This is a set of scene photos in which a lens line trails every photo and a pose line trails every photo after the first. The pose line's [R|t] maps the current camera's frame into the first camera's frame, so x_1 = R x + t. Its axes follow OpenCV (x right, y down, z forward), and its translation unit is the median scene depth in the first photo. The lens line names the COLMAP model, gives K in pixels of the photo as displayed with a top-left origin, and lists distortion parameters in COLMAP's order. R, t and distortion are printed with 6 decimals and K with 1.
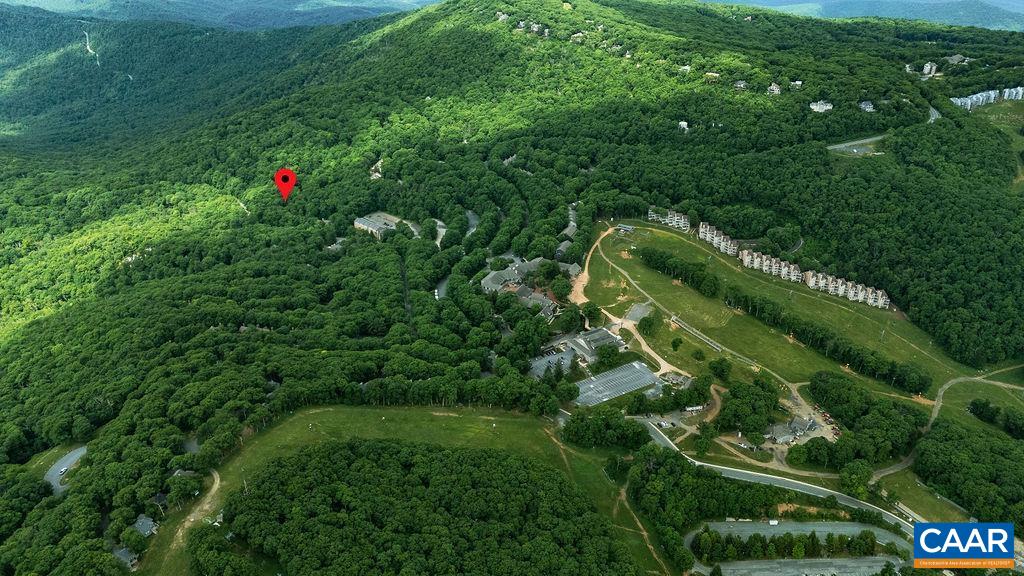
lens RADIAL K [[755.7, 0, 513.2], [0, 755.7, 285.2], [0, 0, 1]] dist [0.112251, -0.117119]
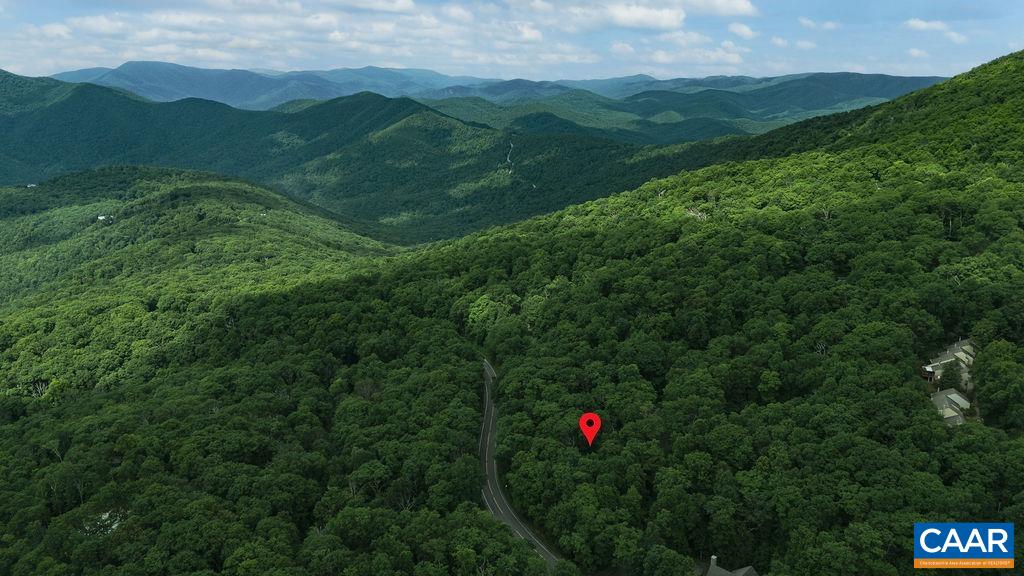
lens RADIAL K [[755.7, 0, 513.2], [0, 755.7, 285.2], [0, 0, 1]] dist [0.112251, -0.117119]
pose [[0.860343, 0.146453, -0.488222, -0.183229], [-0.234270, 0.964286, -0.123572, -0.113416], [0.452689, 0.220690, 0.863926, 0.686863]]
